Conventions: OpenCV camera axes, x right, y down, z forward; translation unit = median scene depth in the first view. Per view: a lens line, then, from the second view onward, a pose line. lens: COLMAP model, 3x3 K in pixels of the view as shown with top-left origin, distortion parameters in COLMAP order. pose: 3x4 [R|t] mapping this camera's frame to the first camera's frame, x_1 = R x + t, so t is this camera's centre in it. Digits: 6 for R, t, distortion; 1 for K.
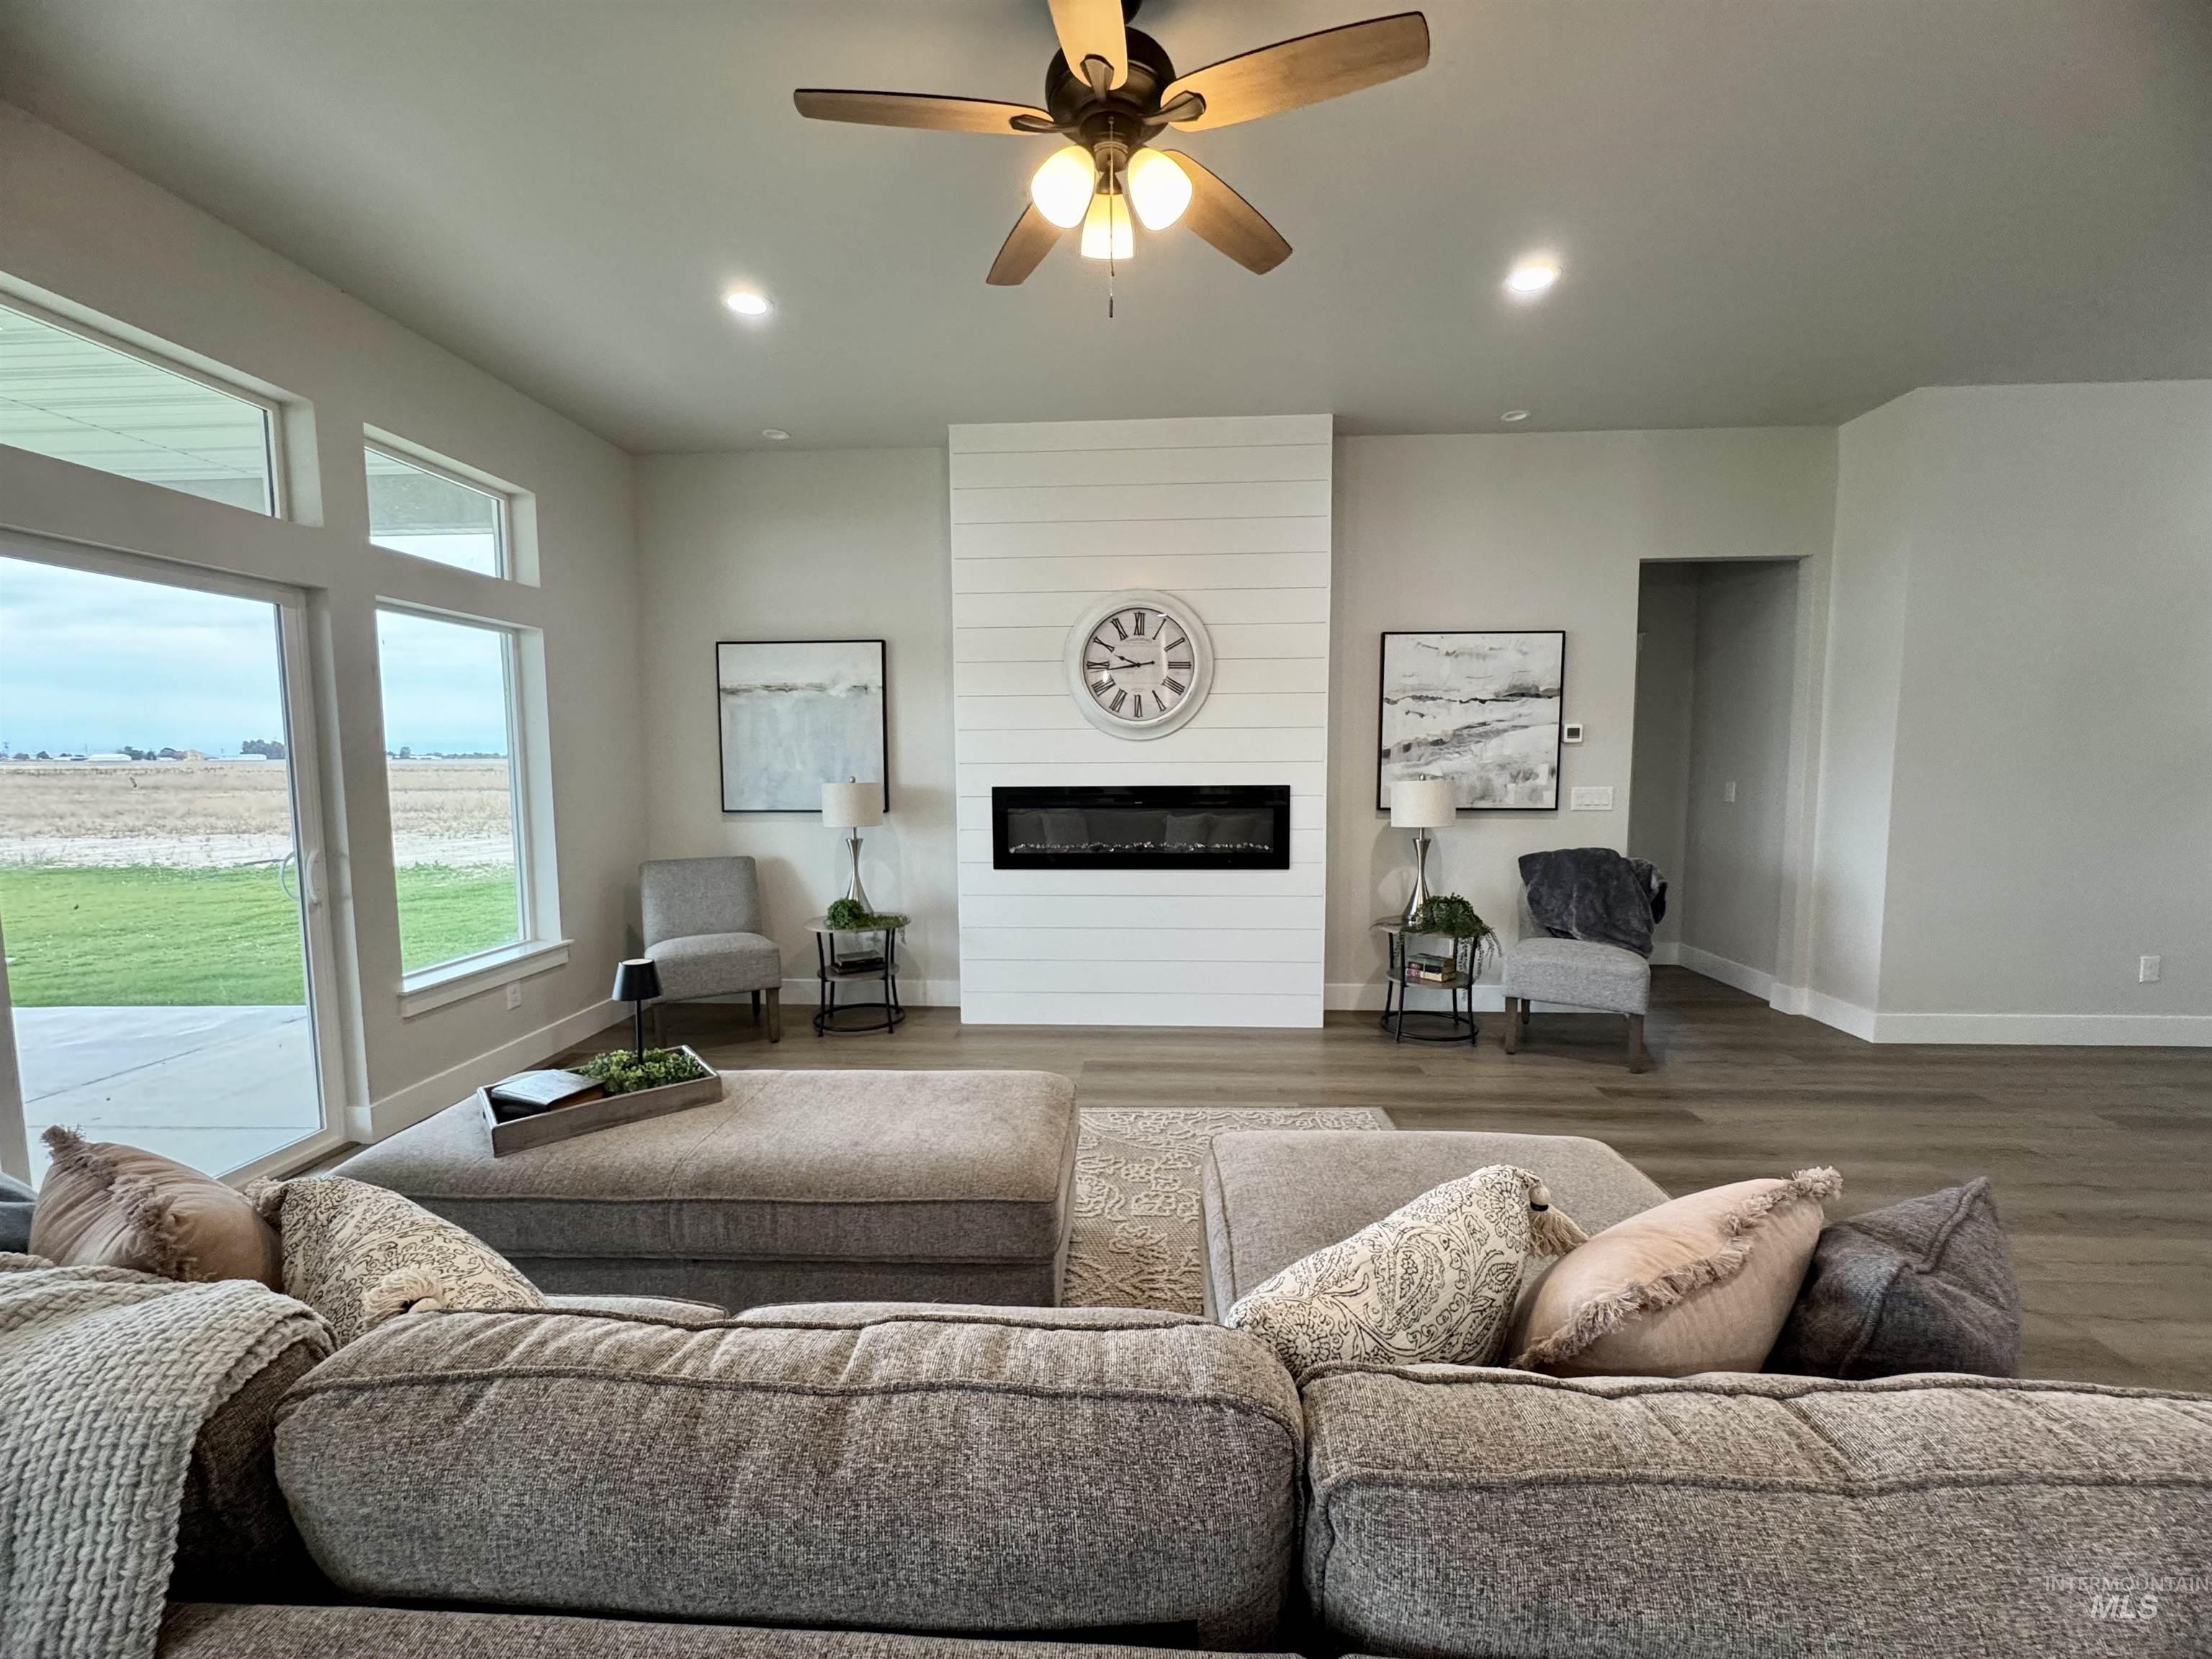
lens RADIAL K [[880.1, 0, 1105.7], [0, 880.1, 832.2], [0, 0, 1]] dist [-0.001669, -0.000054]
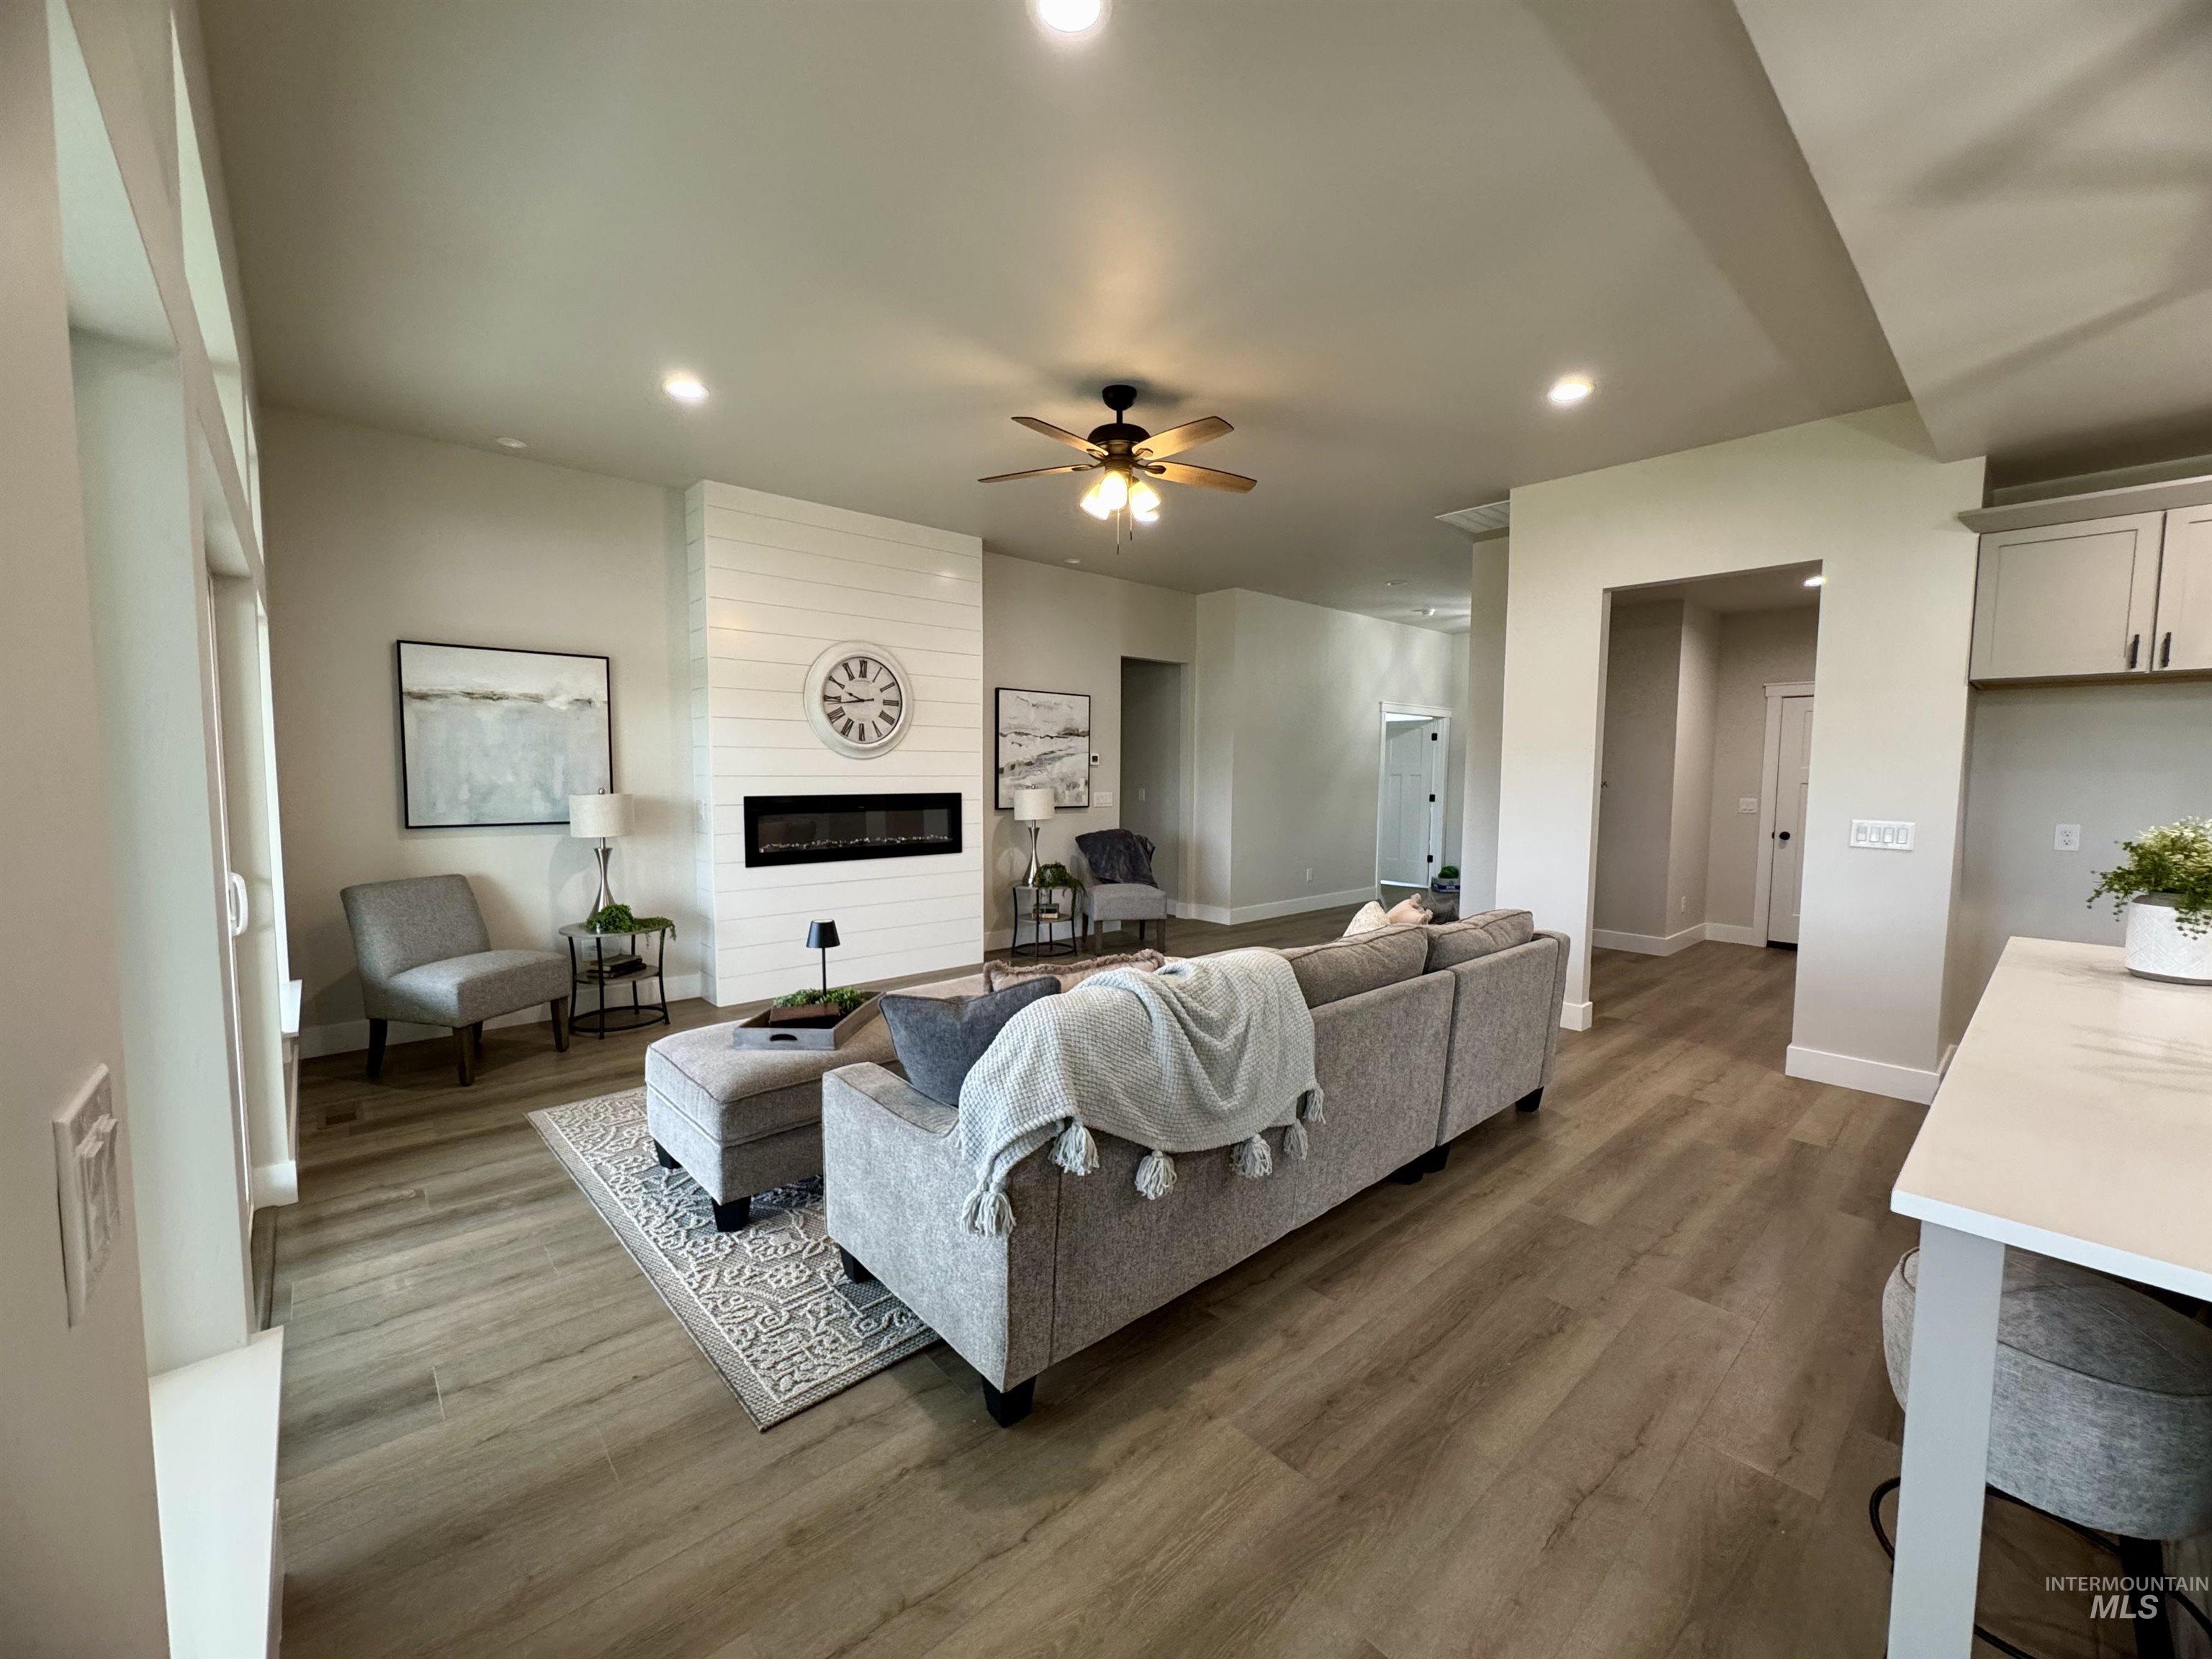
lens RADIAL K [[880.1, 0, 1105.7], [0, 880.1, 832.2], [0, 0, 1]] dist [-0.001669, -0.000054]
pose [[0.709185, -0.040124, 0.703880, -0.599880], [0.047653, 0.998824, 0.008925, 0.007656], [-0.703410, 0.027213, 0.710263, -0.154546]]
